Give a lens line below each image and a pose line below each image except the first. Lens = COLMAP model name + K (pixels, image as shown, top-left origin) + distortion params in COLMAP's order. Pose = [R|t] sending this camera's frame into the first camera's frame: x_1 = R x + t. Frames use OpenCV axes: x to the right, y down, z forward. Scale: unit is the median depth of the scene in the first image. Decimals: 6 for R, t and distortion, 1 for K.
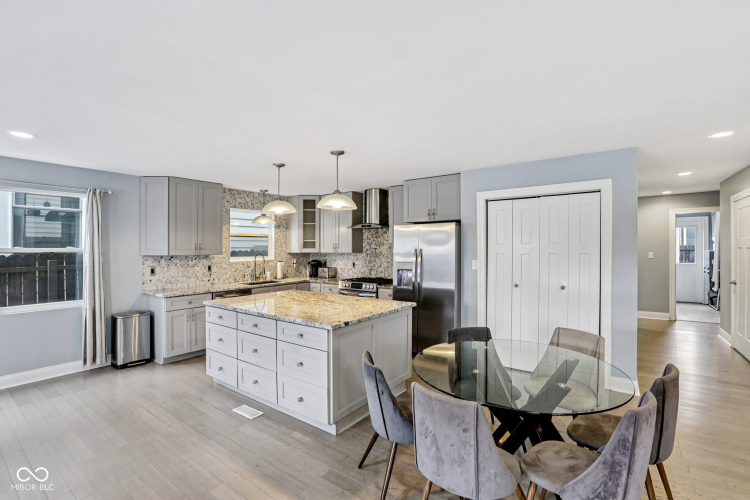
lens RADIAL K [[348.5, 0, 362.1], [0, 348.5, 245.7], [0, 0, 1]] dist [-0.021376, 0.003982]
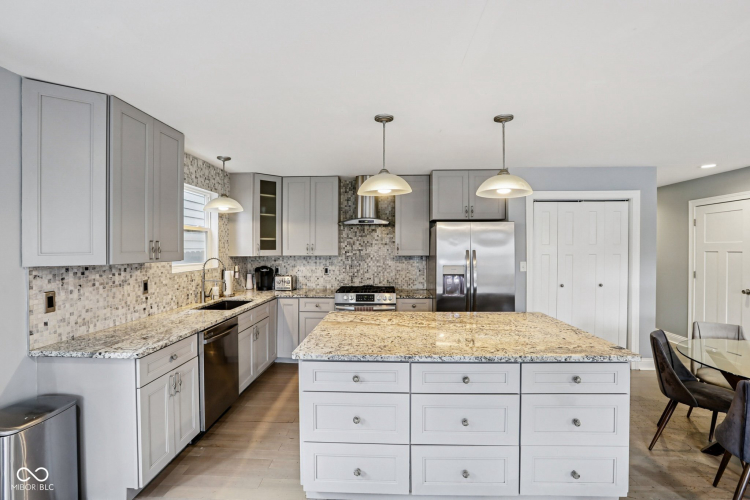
lens RADIAL K [[348.5, 0, 371.2], [0, 348.5, 252.2], [0, 0, 1]] dist [-0.021376, 0.003982]
pose [[0.819727, -0.004945, 0.572733, -0.499059], [-0.002648, 0.999919, 0.012424, 0.003850], [-0.572748, -0.011701, 0.819648, 0.392290]]
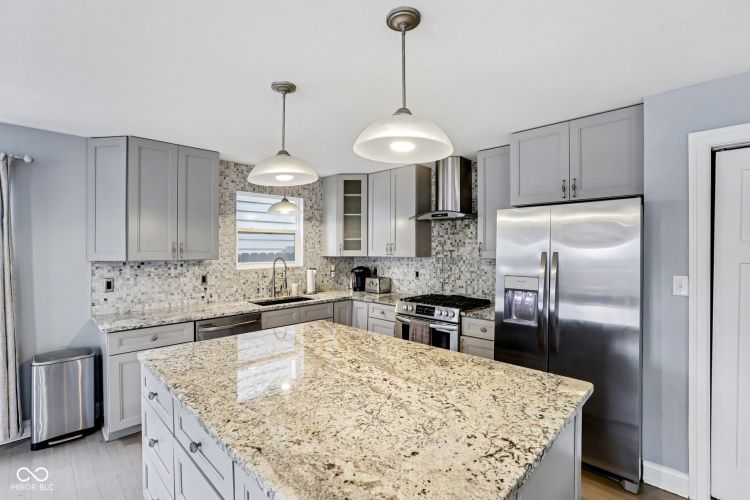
lens RADIAL K [[348.5, 0, 367.1], [0, 348.5, 249.8], [0, 0, 1]] dist [-0.021376, 0.003982]
pose [[0.991292, 0.002174, -0.131662, -0.040104], [-0.001202, 0.999971, 0.007461, 0.001918], [0.131674, -0.007238, 0.991267, 0.406488]]
